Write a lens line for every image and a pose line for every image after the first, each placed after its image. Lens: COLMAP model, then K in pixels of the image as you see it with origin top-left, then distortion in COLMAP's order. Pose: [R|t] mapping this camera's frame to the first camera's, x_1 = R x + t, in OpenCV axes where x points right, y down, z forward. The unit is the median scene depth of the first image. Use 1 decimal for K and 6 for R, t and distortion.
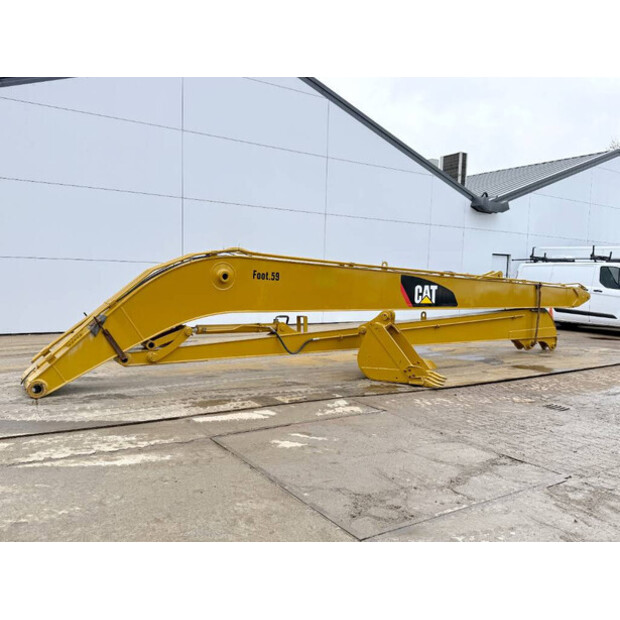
lens RADIAL K [[531.8, 0, 310.0], [0, 531.8, 310.0], [0, 0, 1]] dist [0.009207, 0.002874]
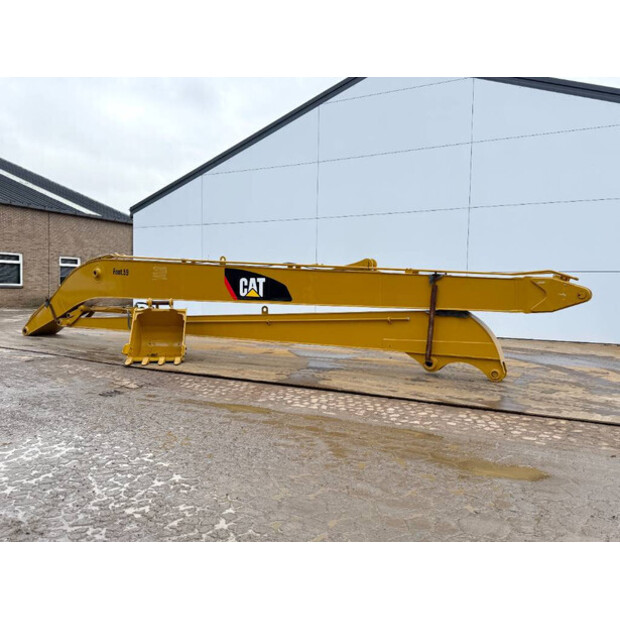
lens RADIAL K [[531.8, 0, 310.0], [0, 531.8, 310.0], [0, 0, 1]] dist [0.009207, 0.002874]
pose [[0.466650, 0.013706, -0.884336, 1.173897], [-0.064788, 0.997723, -0.018724, 0.024409], [0.882066, 0.066032, 0.466476, 0.671316]]
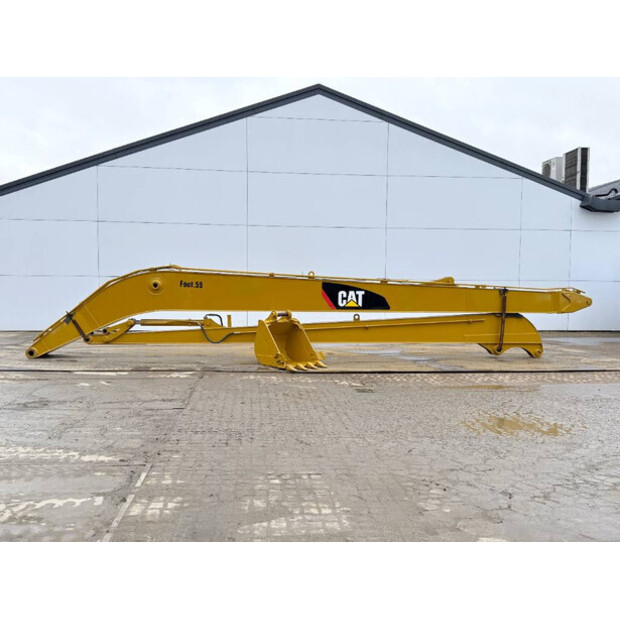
lens RADIAL K [[572.2, 0, 319.2], [0, 572.2, 309.4], [0, 0, 1]] dist [0.043816, -0.008308]
pose [[0.891867, -0.000699, -0.452296, 0.749335], [-0.015132, 0.999393, -0.031383, 0.035443], [0.452044, 0.034834, 0.891315, -0.144812]]
